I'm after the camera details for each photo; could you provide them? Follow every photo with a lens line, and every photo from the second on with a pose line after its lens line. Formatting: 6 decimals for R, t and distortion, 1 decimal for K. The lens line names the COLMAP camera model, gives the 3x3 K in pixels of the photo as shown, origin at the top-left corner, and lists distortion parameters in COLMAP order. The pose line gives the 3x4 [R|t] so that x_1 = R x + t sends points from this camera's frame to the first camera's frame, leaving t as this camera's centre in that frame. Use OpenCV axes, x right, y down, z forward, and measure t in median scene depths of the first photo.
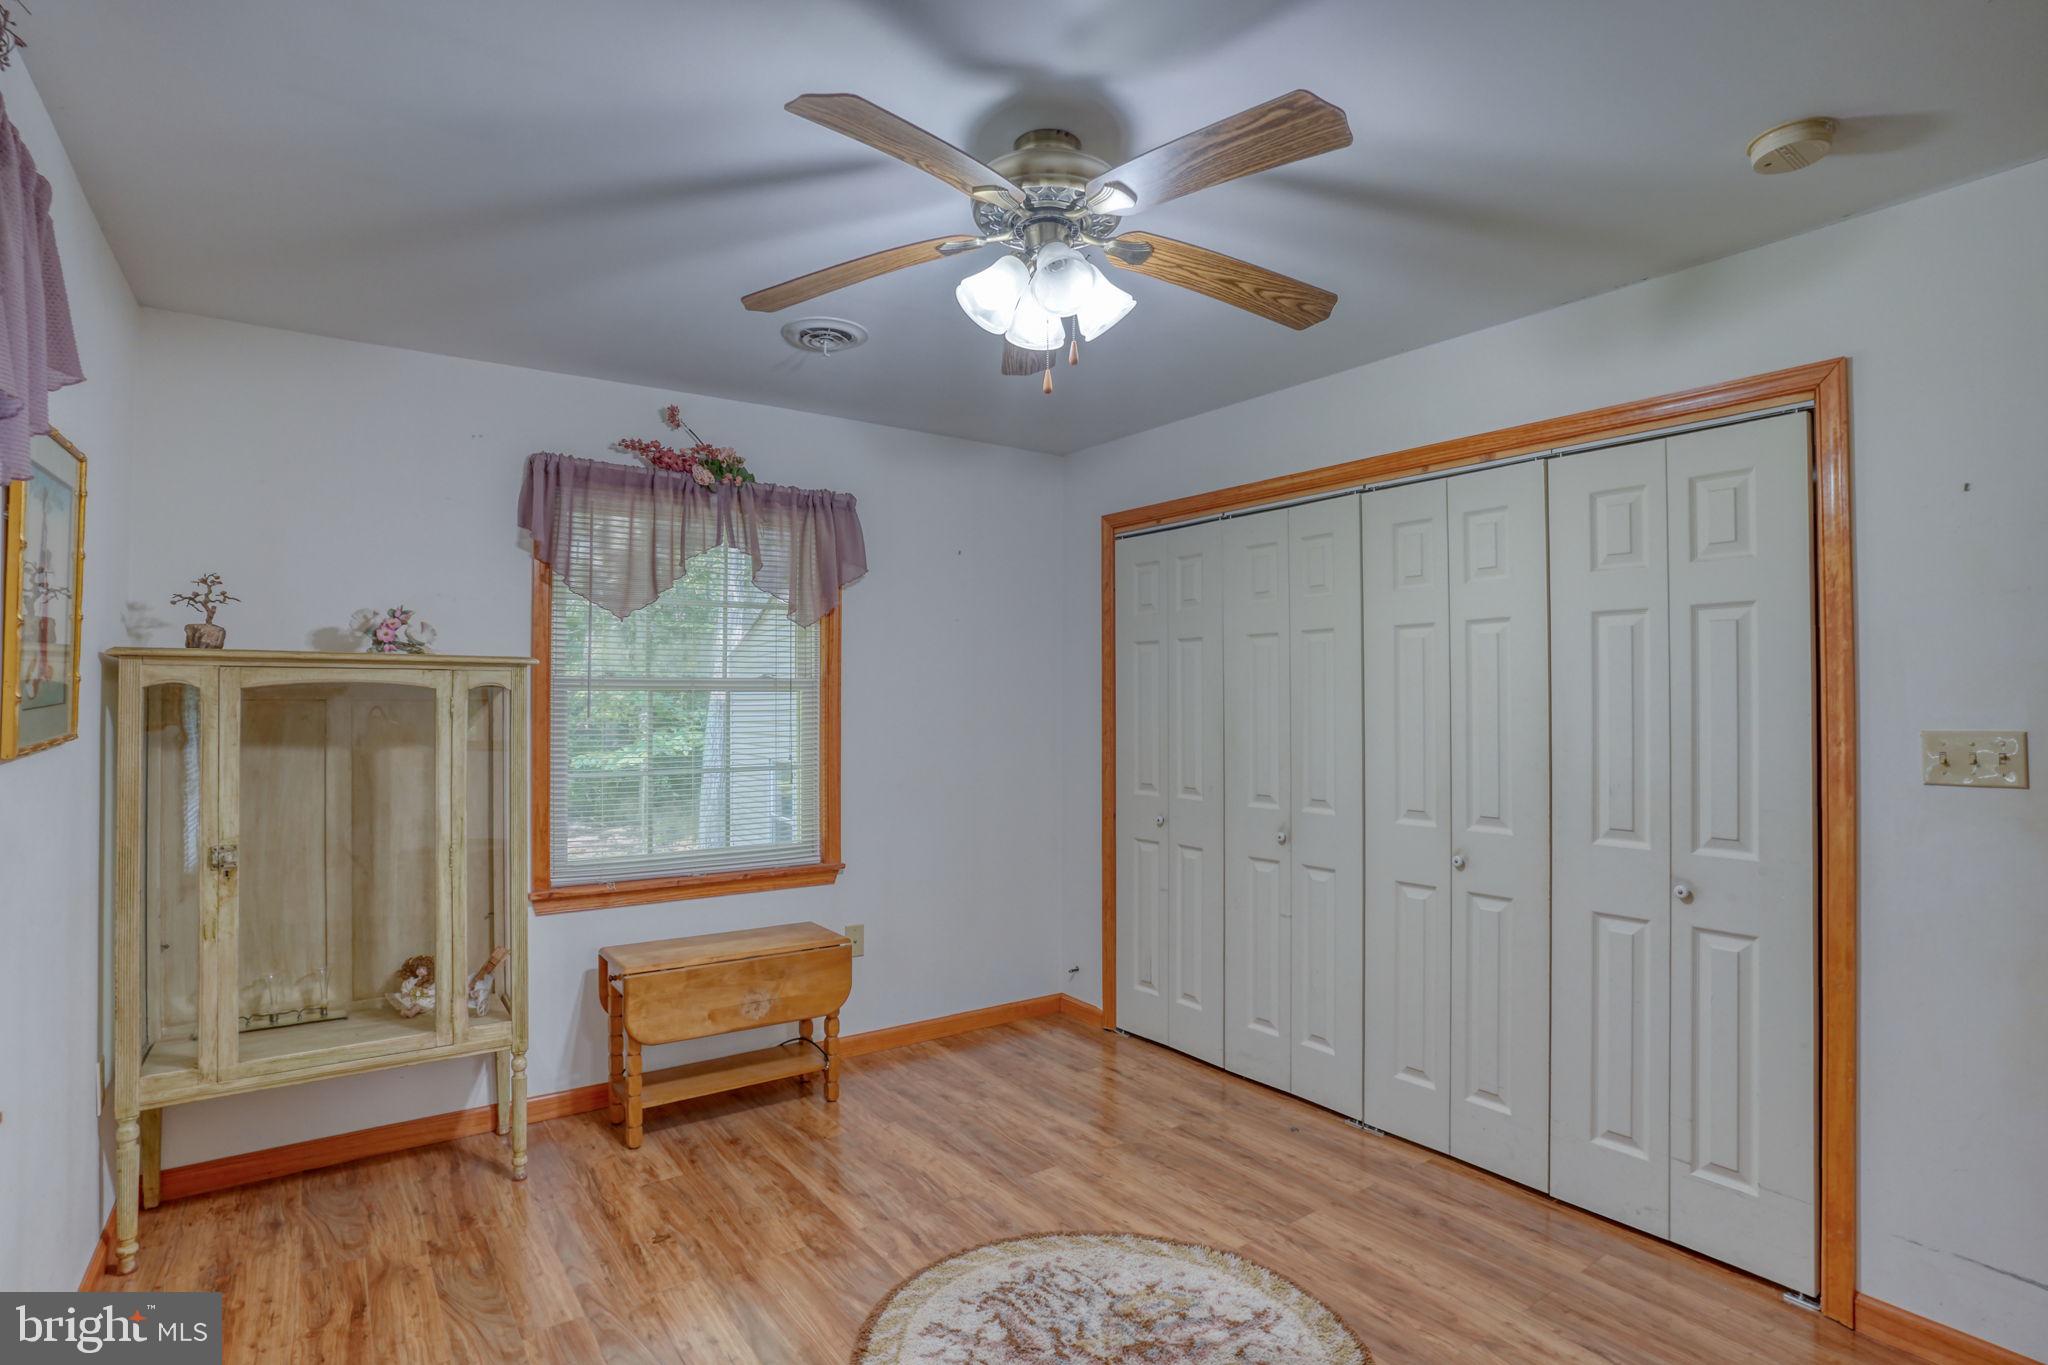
lens RADIAL K [[1025.6, 0, 1024.0], [0, 1025.6, 682.5], [0, 0, 1]] dist [-0.069969, 0.031611]
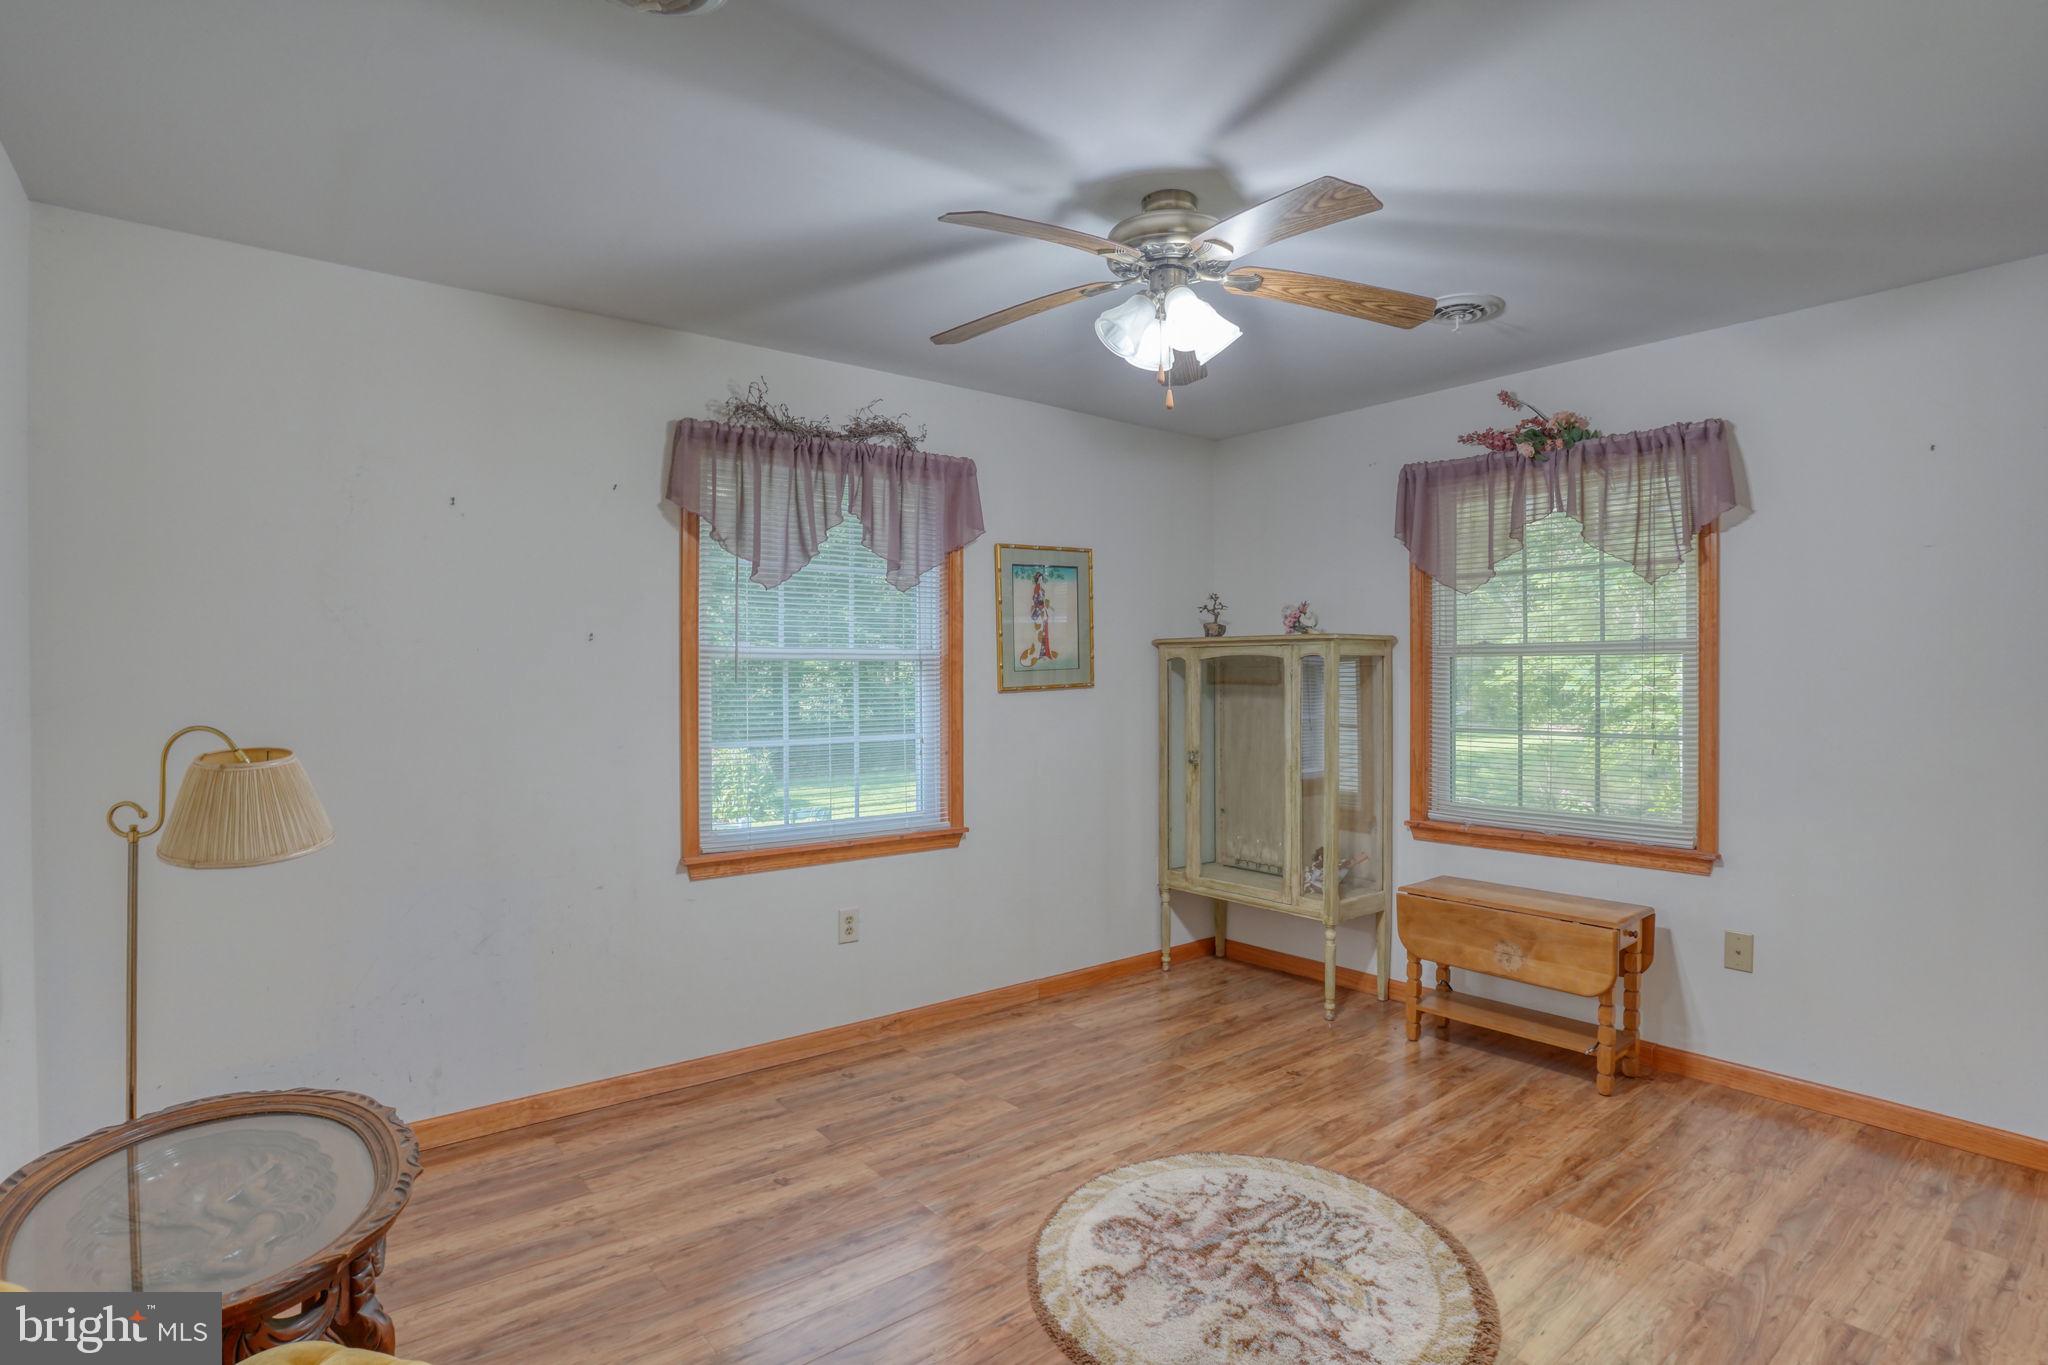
lens RADIAL K [[1025.6, 0, 1024.0], [0, 1025.6, 682.5], [0, 0, 1]] dist [-0.069969, 0.031611]
pose [[0.062819, 0.004646, -0.998014, 0.808882], [0.016420, 0.999849, 0.005688, 0.025465], [0.997890, -0.016744, 0.062733, 0.492211]]
